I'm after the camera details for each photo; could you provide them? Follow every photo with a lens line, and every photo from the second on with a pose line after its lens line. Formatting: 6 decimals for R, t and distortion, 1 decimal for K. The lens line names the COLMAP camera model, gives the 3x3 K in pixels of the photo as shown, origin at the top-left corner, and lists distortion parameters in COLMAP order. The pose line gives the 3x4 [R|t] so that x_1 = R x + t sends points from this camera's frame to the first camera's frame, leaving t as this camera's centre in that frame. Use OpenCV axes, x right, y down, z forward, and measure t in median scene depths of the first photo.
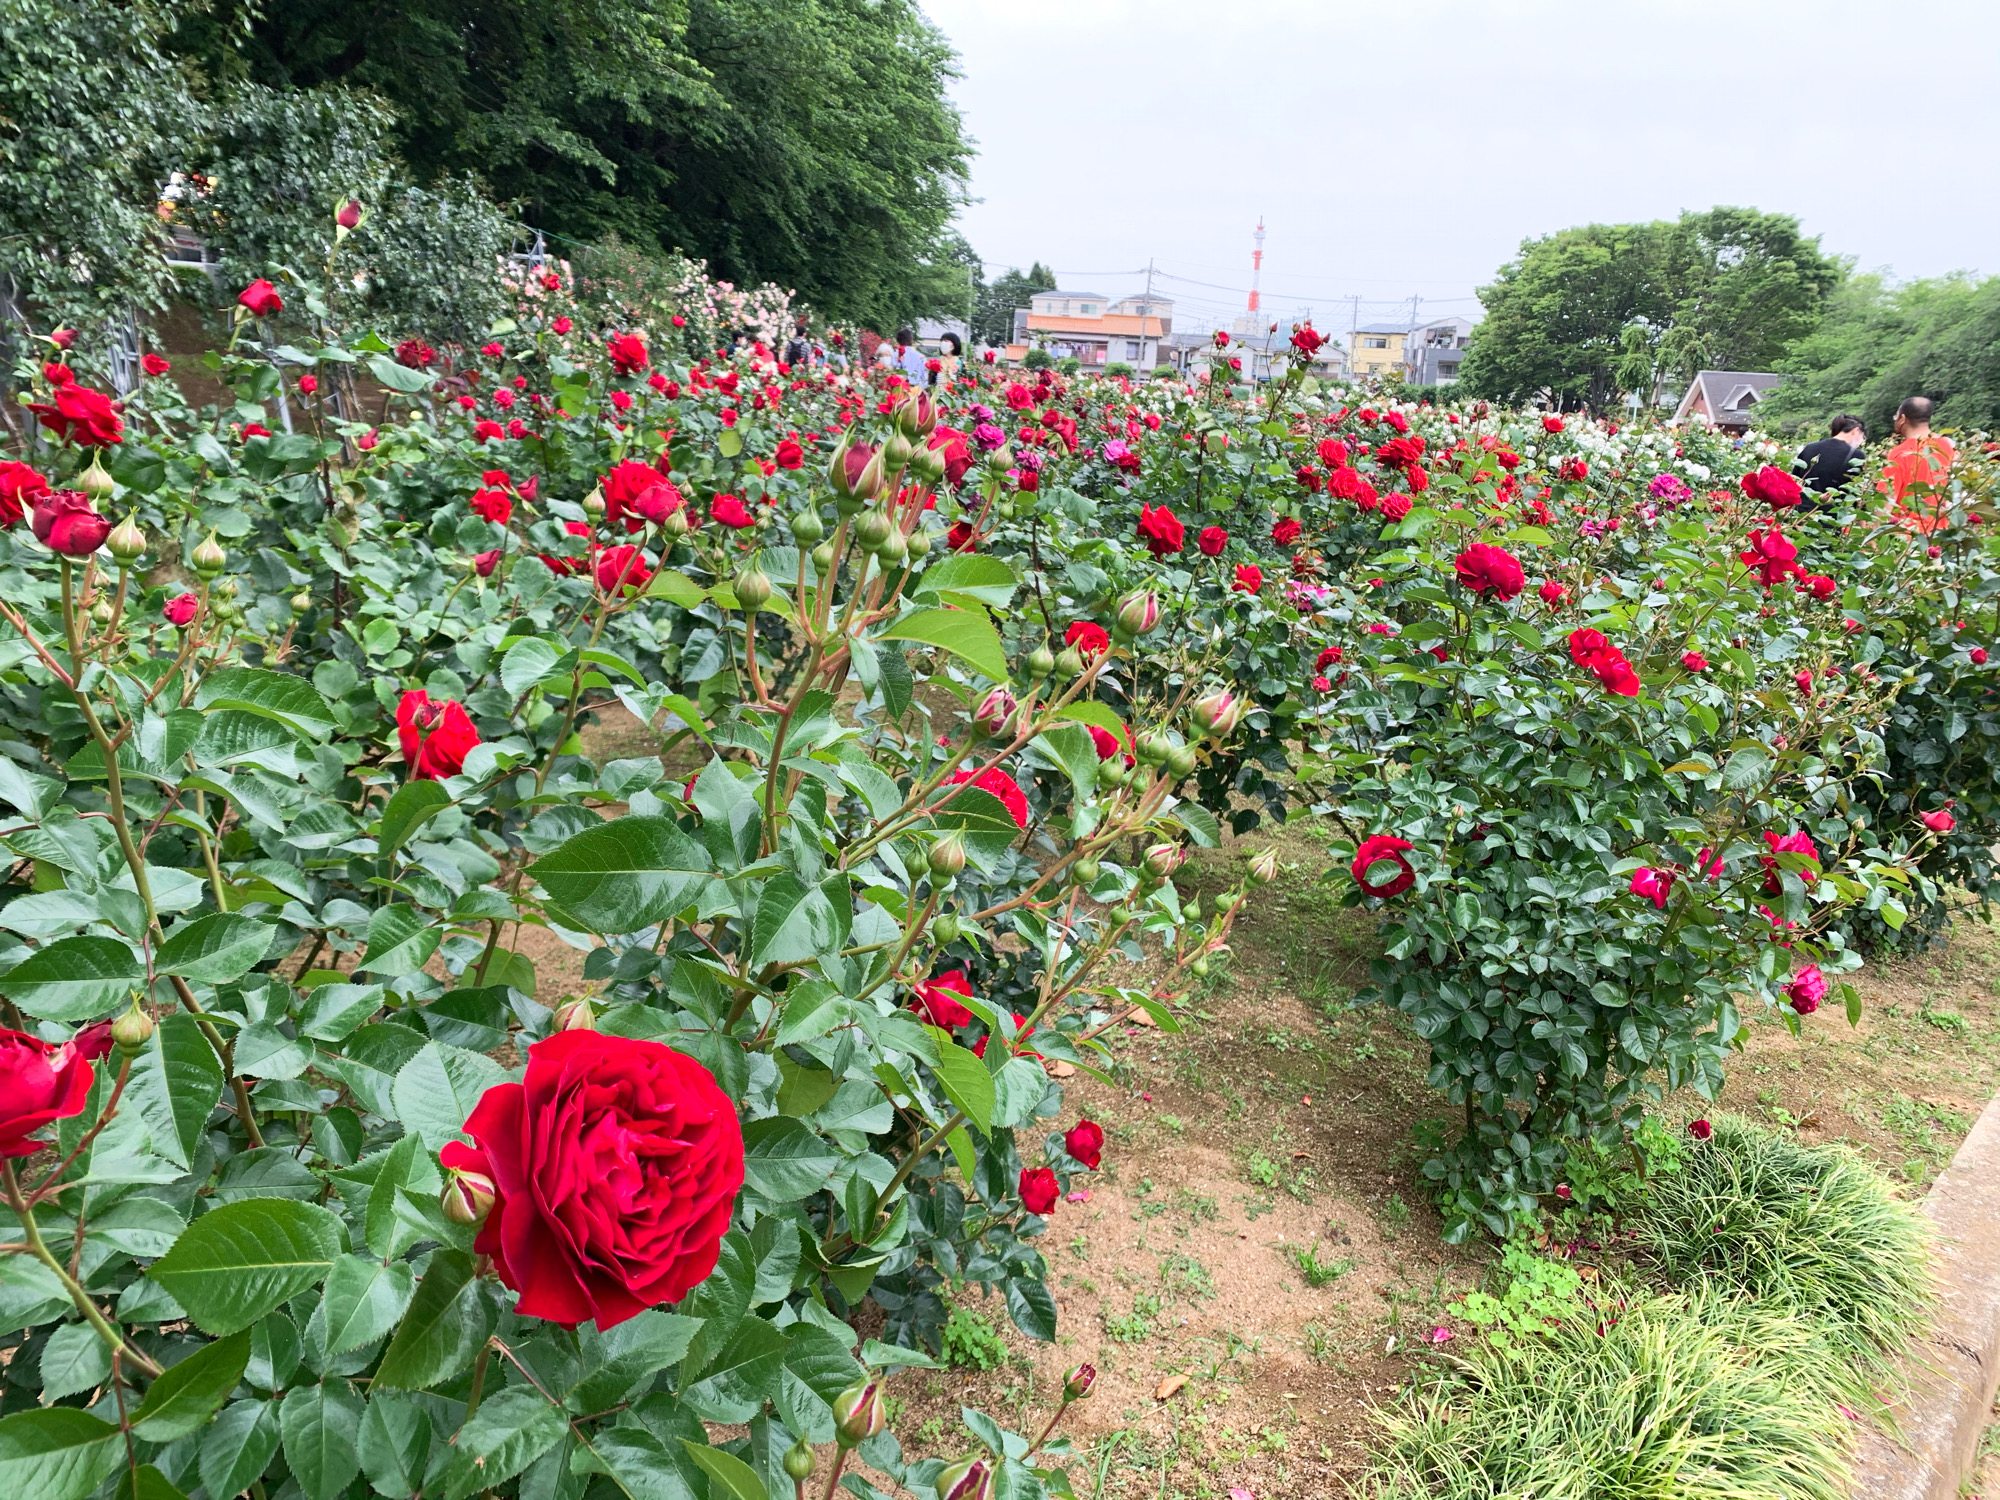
lens RADIAL K [[1510.8, 0, 999.3], [0, 1510.8, 750.7], [0, 0, 1]] dist [-0.004462, -0.008264]
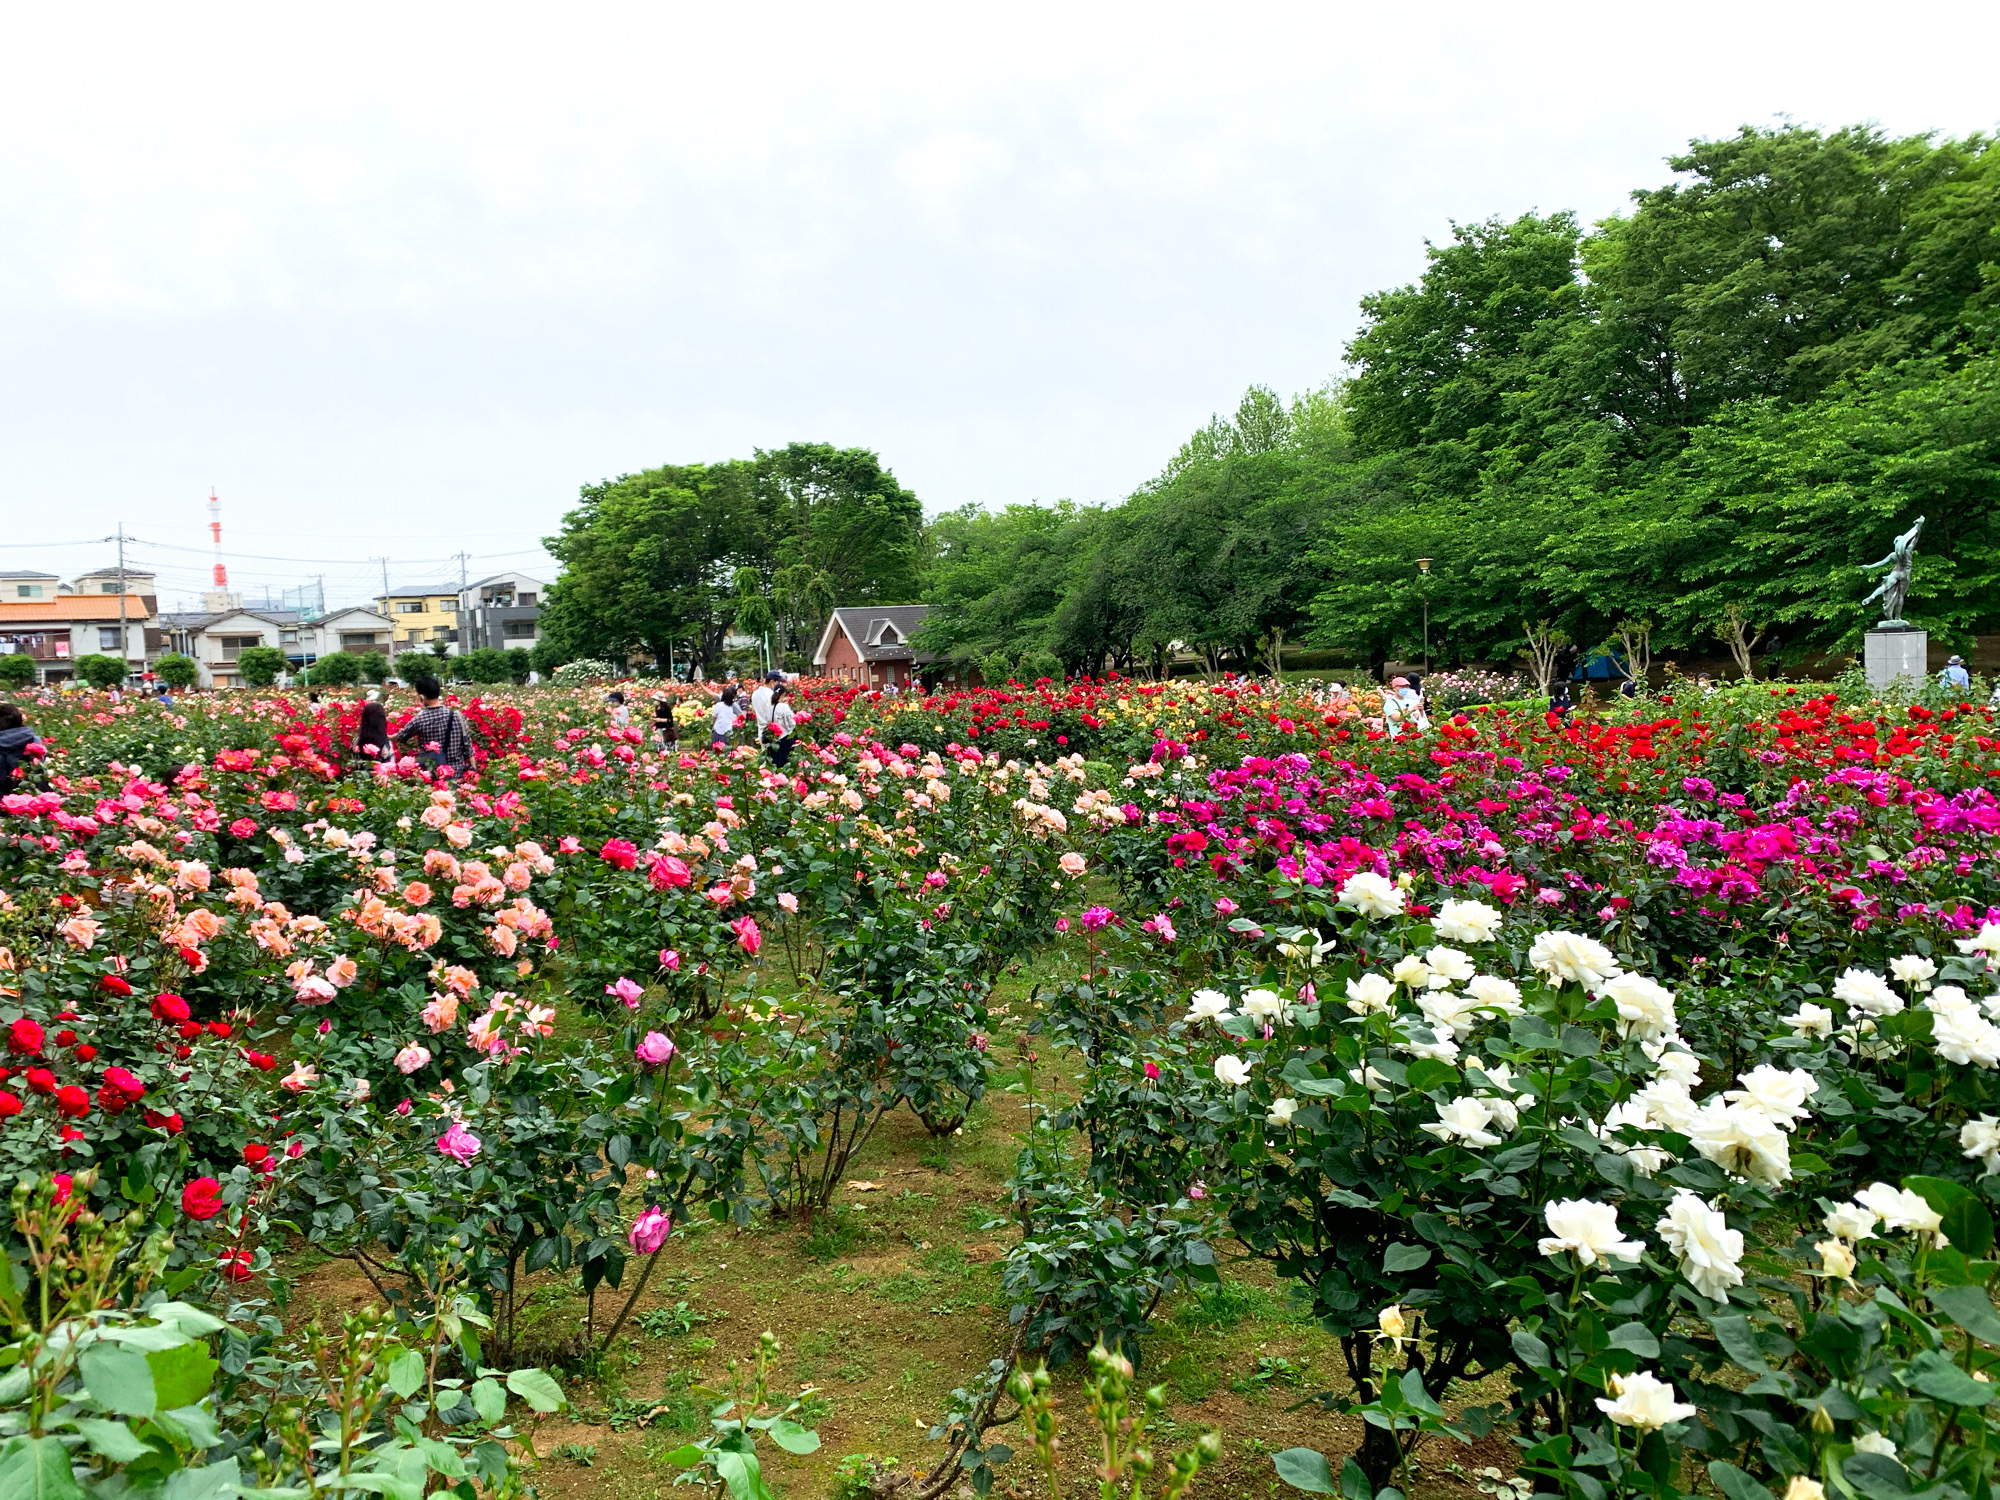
lens RADIAL K [[1510.8, 0, 999.7], [0, 1510.8, 749.5], [0, 0, 1]] dist [-0.004462, -0.008264]
pose [[0.801895, -0.125711, 0.584090, -0.006123], [0.219951, 0.971070, -0.092972, -0.042324], [-0.555505, 0.203025, 0.806347, 0.153118]]
